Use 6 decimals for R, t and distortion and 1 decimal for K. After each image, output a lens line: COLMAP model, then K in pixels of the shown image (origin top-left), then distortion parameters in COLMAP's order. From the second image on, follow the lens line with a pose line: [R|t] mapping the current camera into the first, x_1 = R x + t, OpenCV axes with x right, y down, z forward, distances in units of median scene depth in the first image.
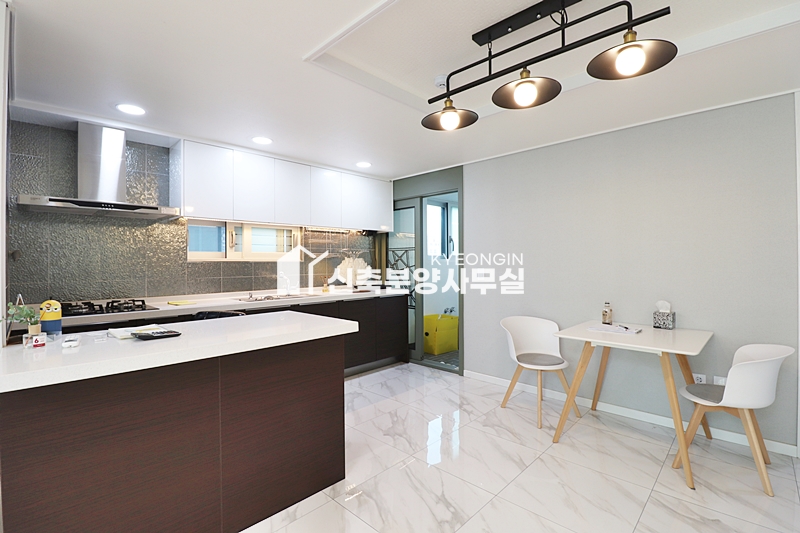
lens RADIAL K [[372.2, 0, 407.1], [0, 372.2, 263.2], [0, 0, 1]] dist [0.000181, -0.015817]
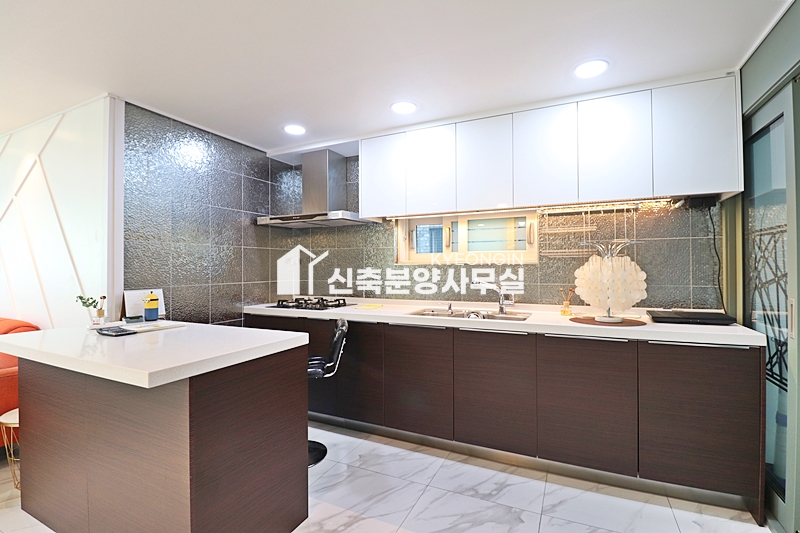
lens RADIAL K [[372.2, 0, 407.1], [0, 372.2, 263.2], [0, 0, 1]] dist [0.000181, -0.015817]
pose [[0.308593, -0.004757, -0.951182, 0.301575], [-0.000614, 0.999986, -0.005200, -0.001679], [0.951194, 0.002189, 0.308586, 0.657249]]
